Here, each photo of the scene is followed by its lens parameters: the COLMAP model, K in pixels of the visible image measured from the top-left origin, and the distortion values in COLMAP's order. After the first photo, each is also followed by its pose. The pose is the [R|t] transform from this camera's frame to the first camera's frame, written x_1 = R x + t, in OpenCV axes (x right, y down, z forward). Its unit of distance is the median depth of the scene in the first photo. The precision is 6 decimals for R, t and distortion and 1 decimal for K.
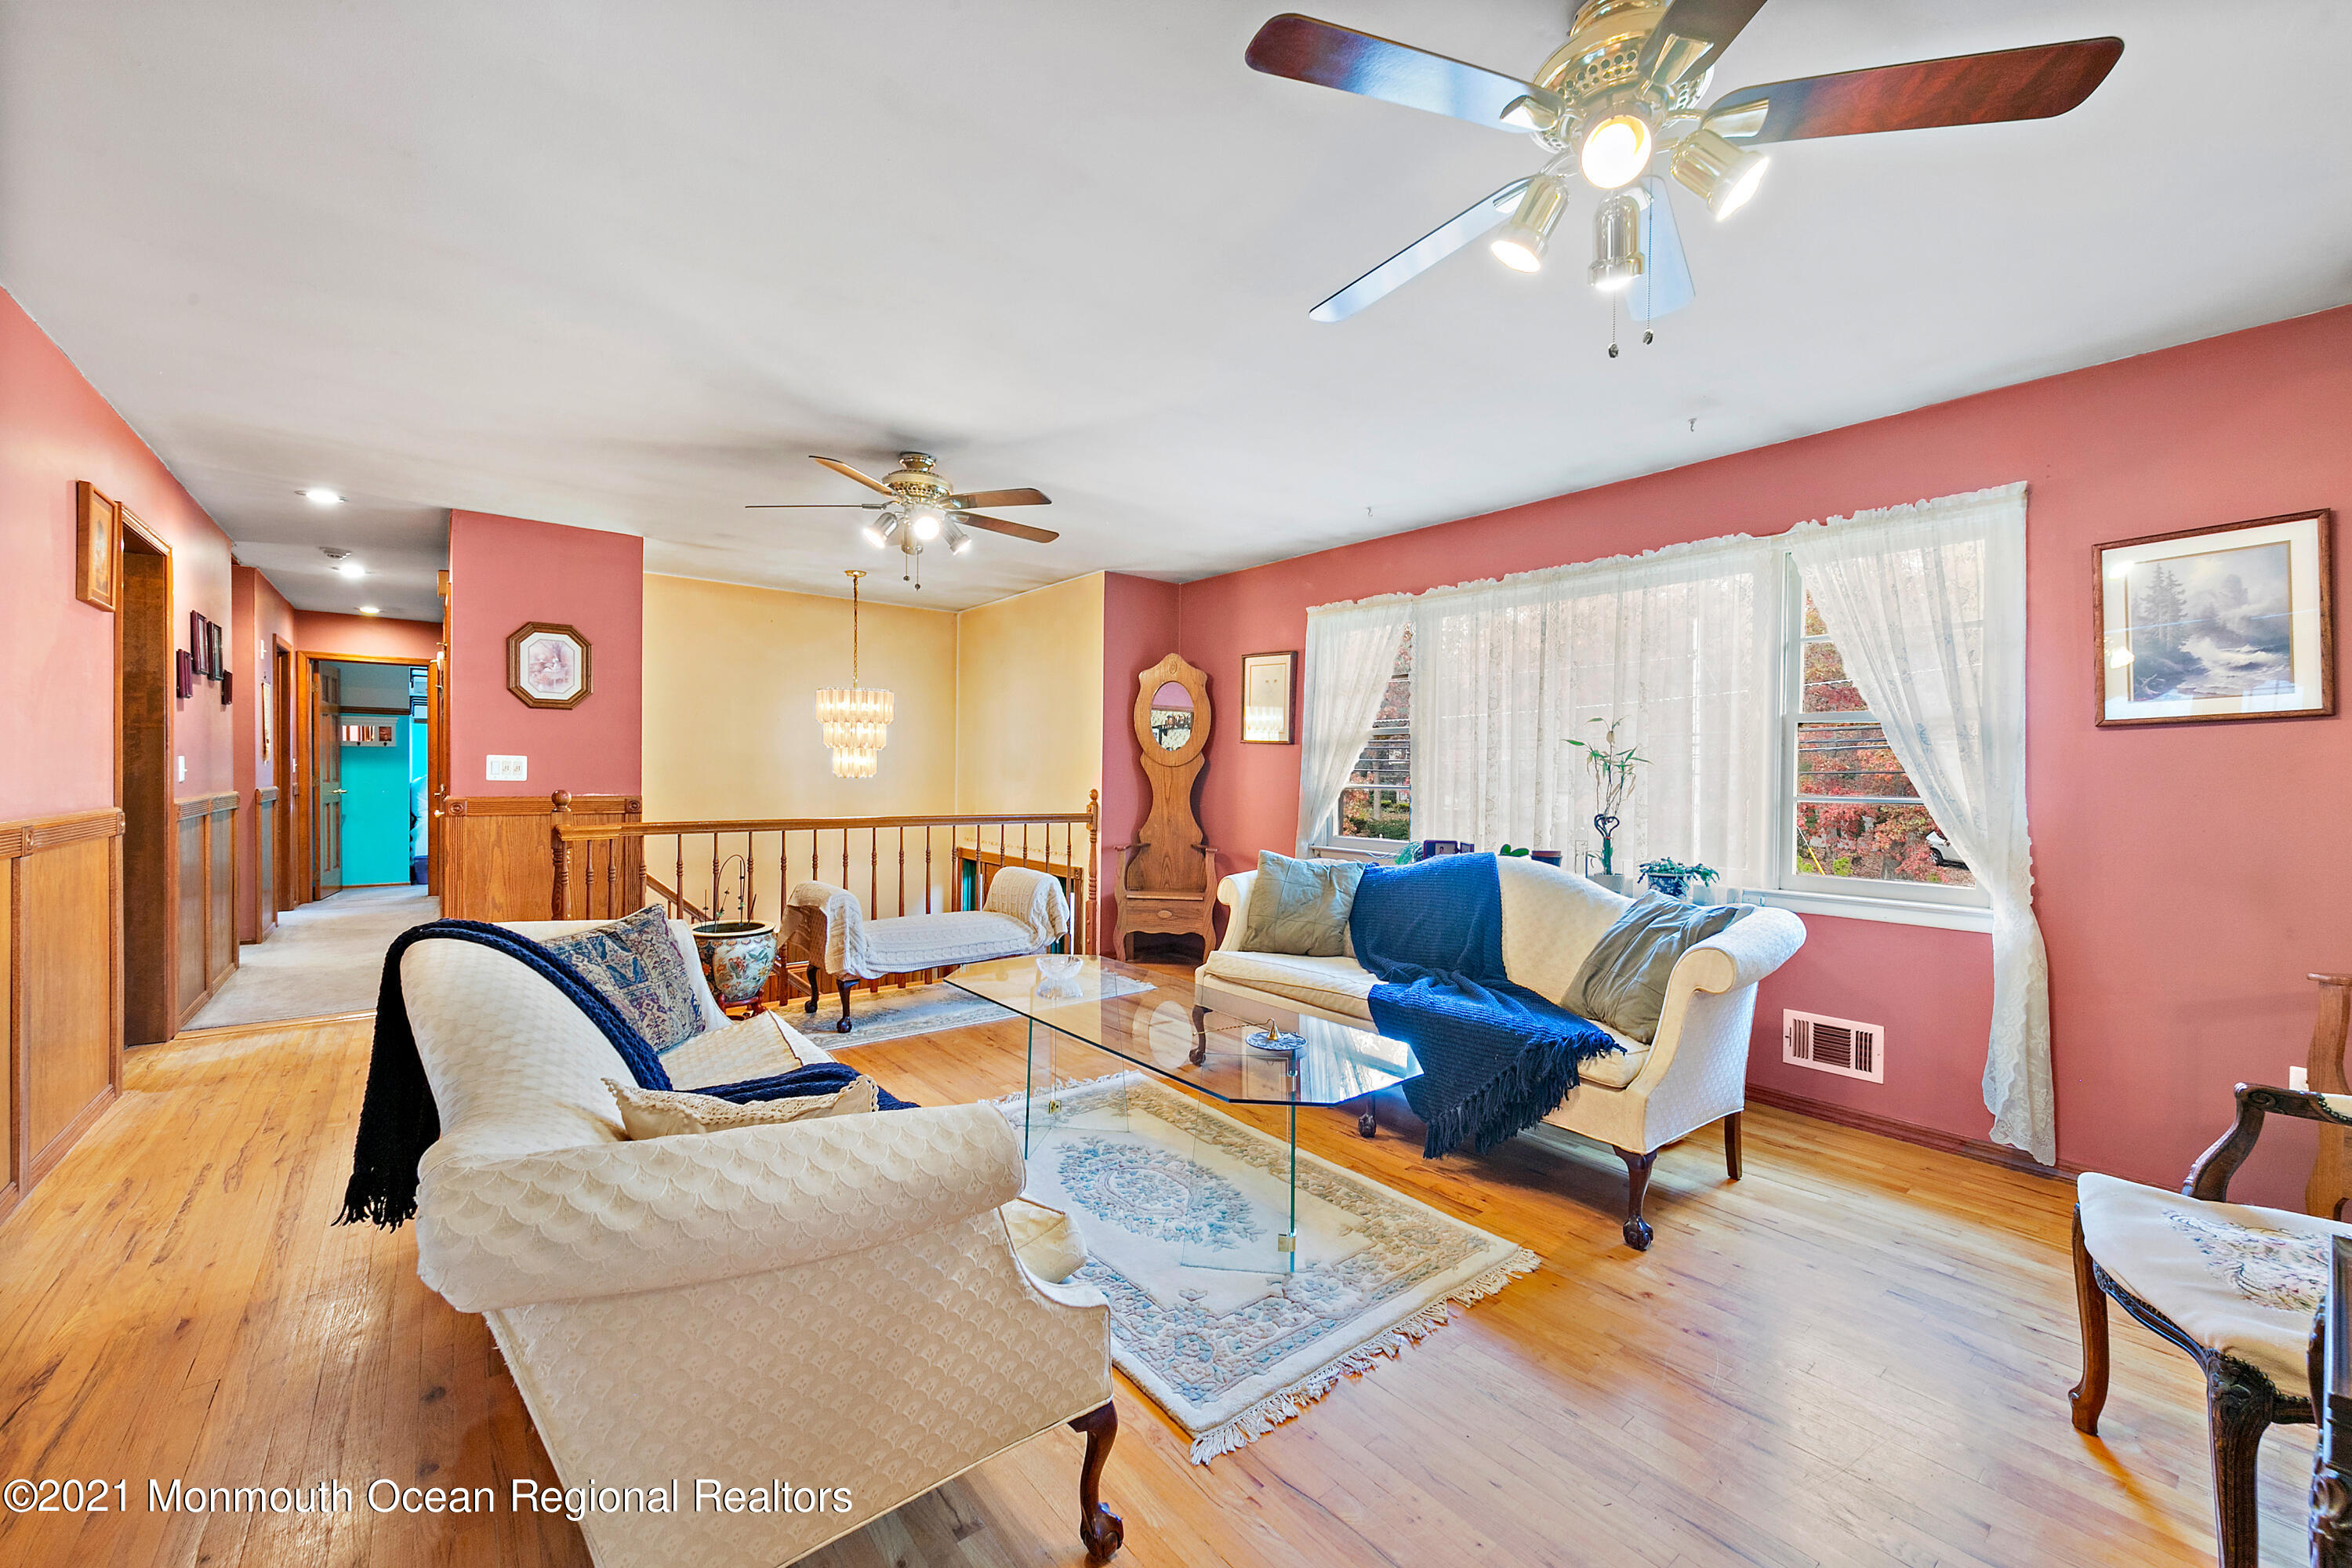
lens RADIAL K [[927.4, 0, 1193.6], [0, 927.4, 781.8], [0, 0, 1]] dist [0.015893, -0.000093]
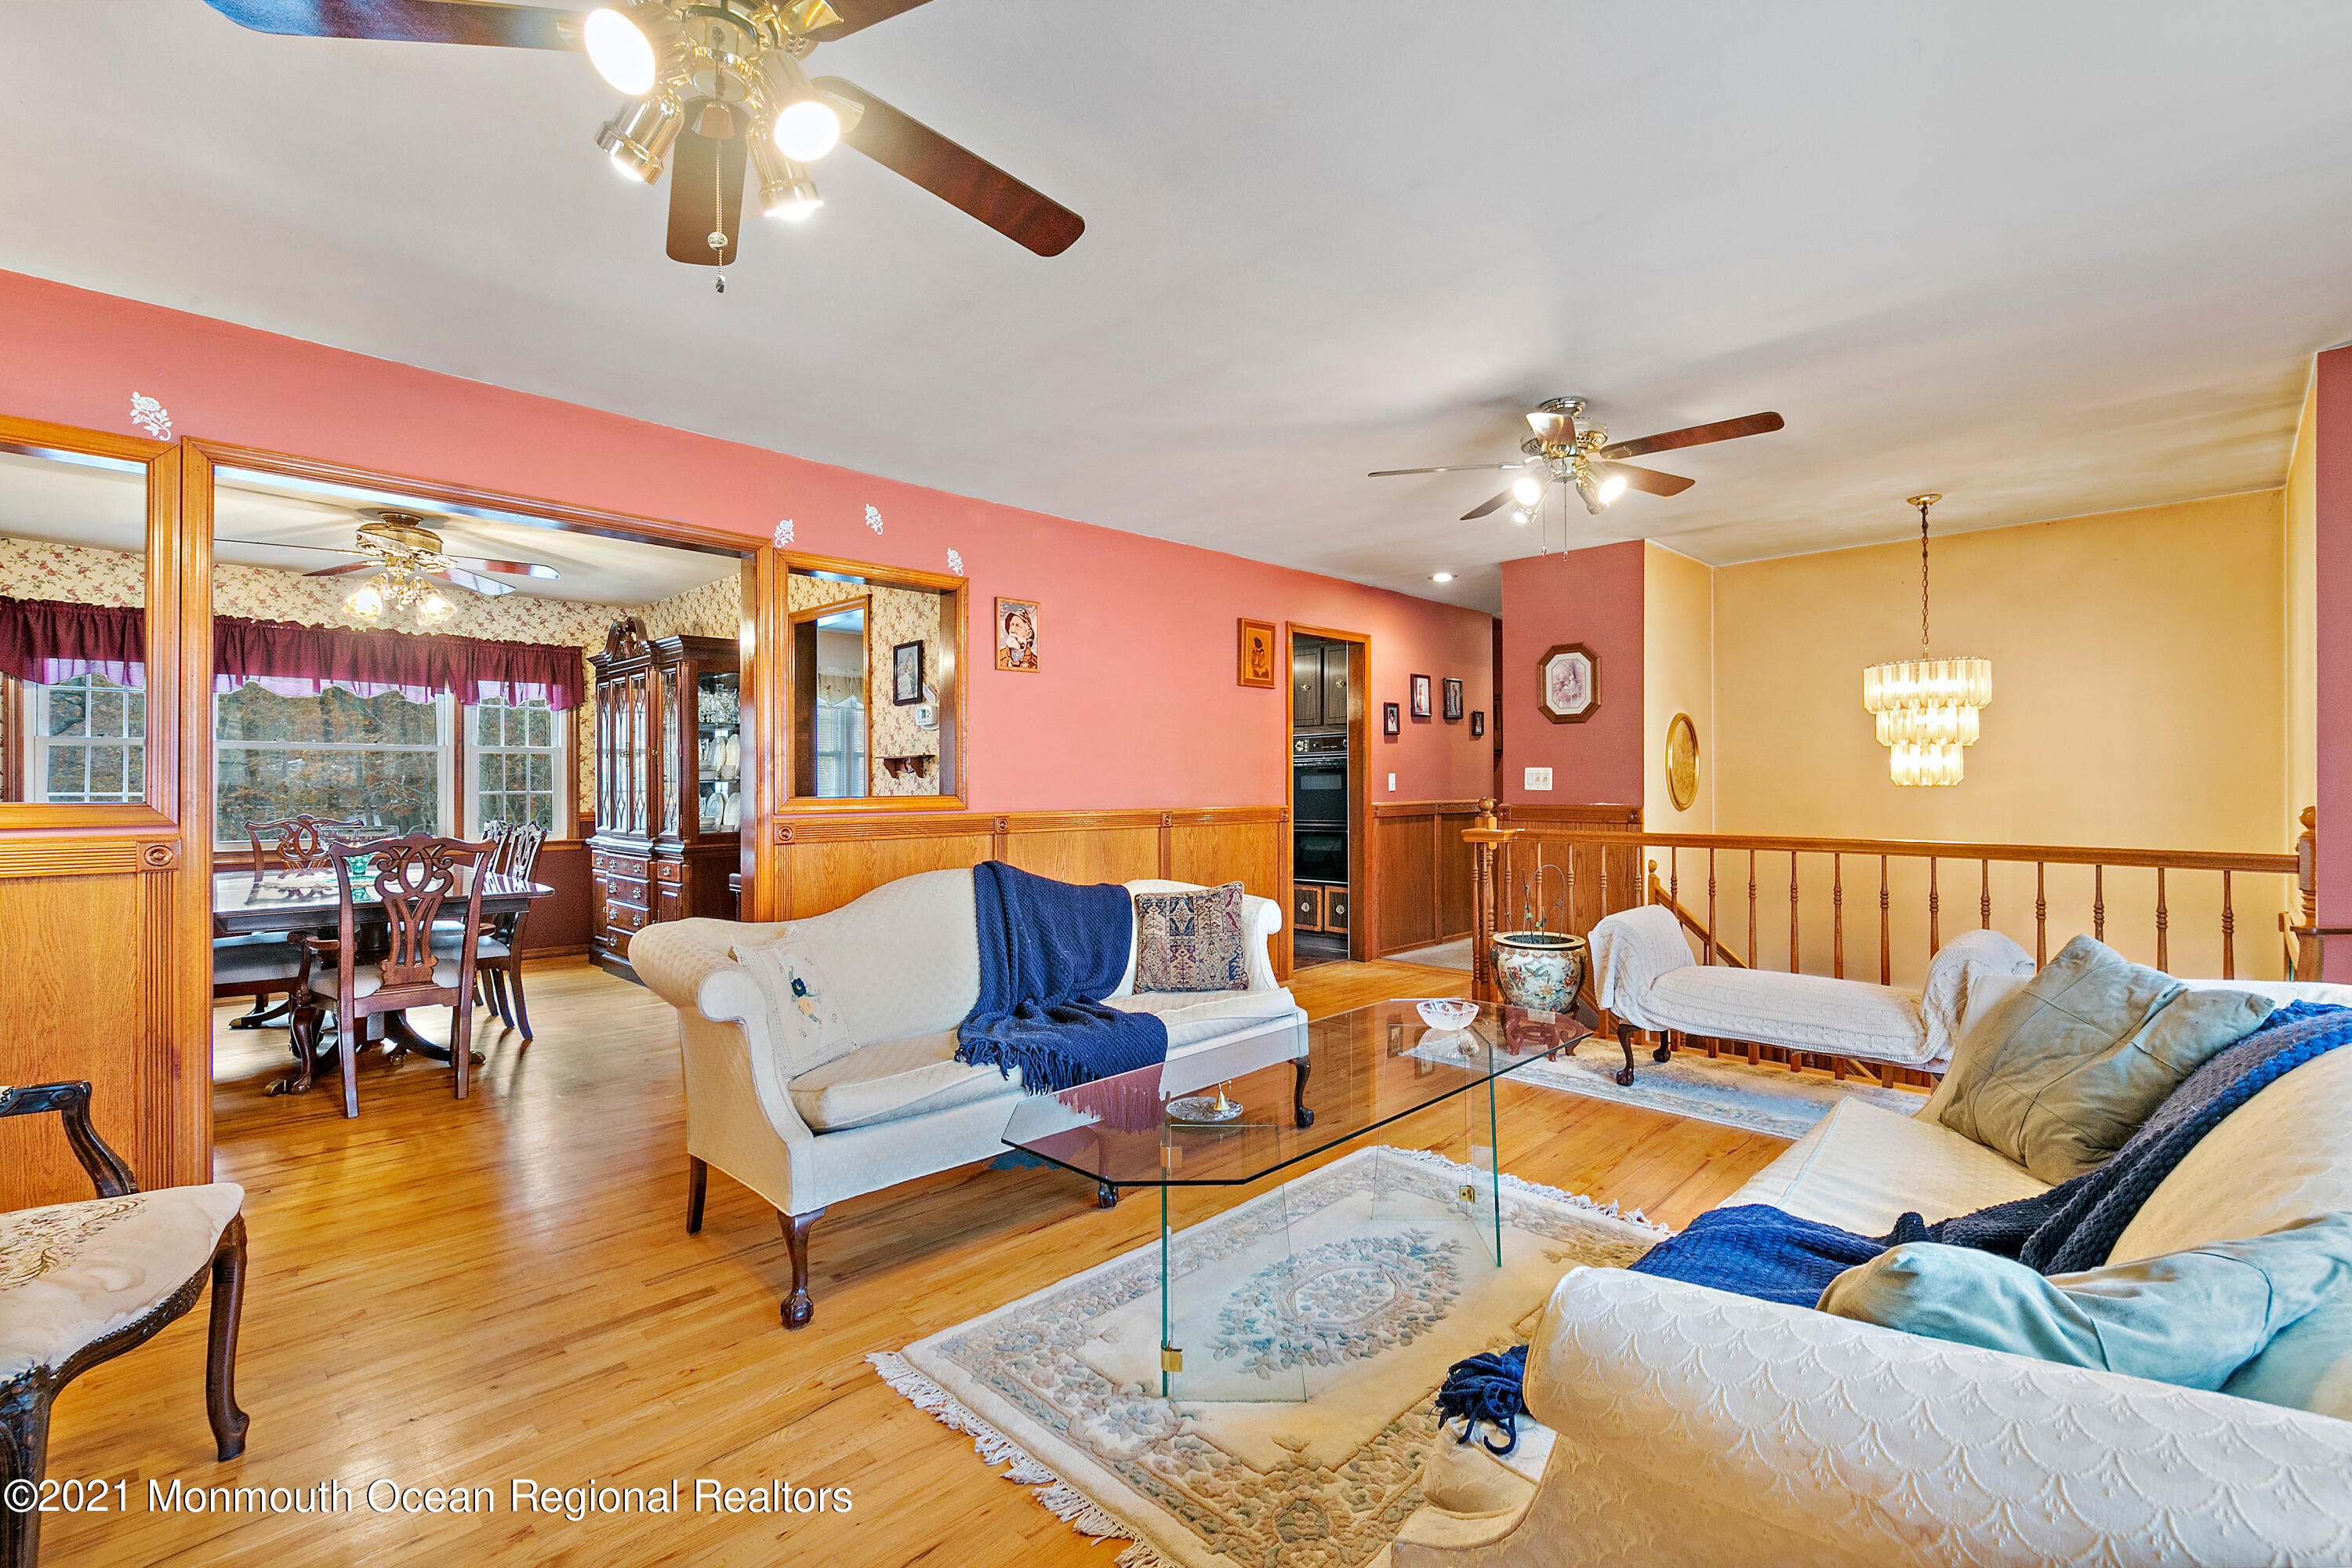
lens RADIAL K [[1058.5, 0, 1178.0], [0, 1058.5, 772.2], [0, 0, 1]] dist [0.013544, -0.000056]
pose [[0.101285, -0.017720, -0.994700, 0.580238], [-0.006955, 0.999804, -0.018519, 0.005147], [0.994833, 0.008794, 0.101142, 0.519625]]
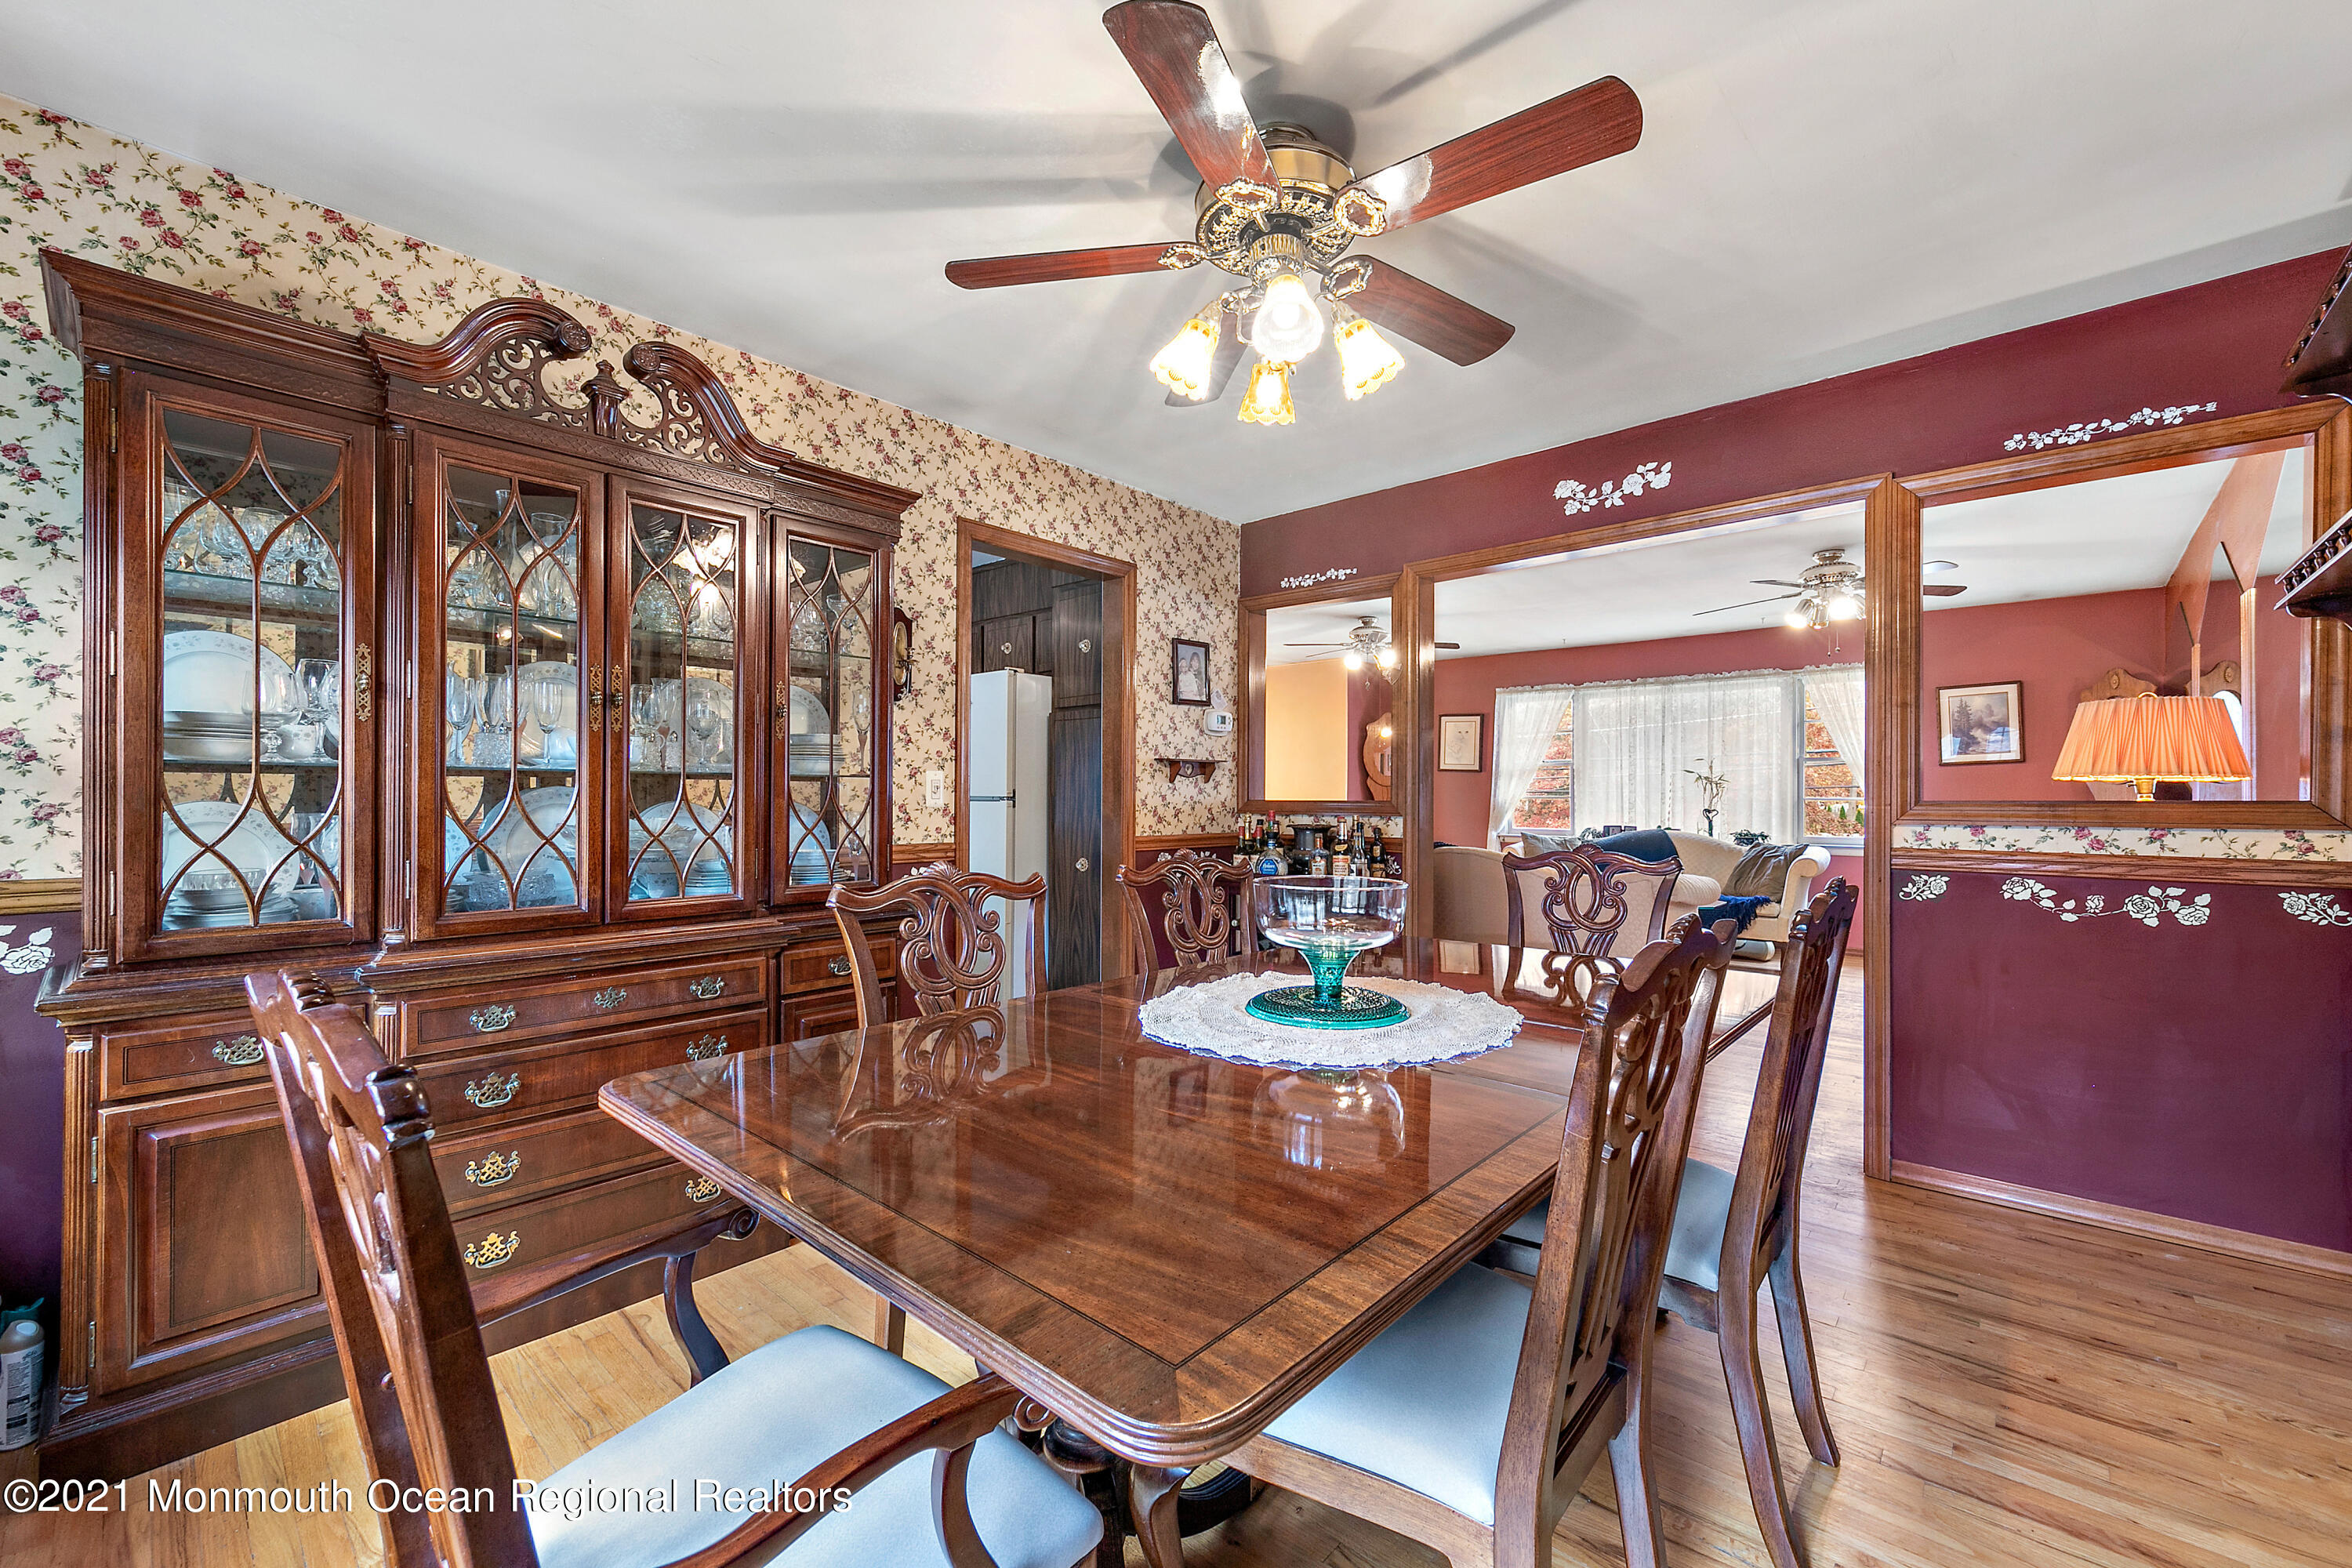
lens RADIAL K [[955.3, 0, 1167.3], [0, 955.3, 790.6], [0, 0, 1]] dist [0.000446, 0.000220]
pose [[0.989915, -0.006040, 0.141531, -0.905953], [0.008469, 0.999827, -0.016566, 0.018943], [-0.141406, 0.017597, 0.989795, -0.763848]]
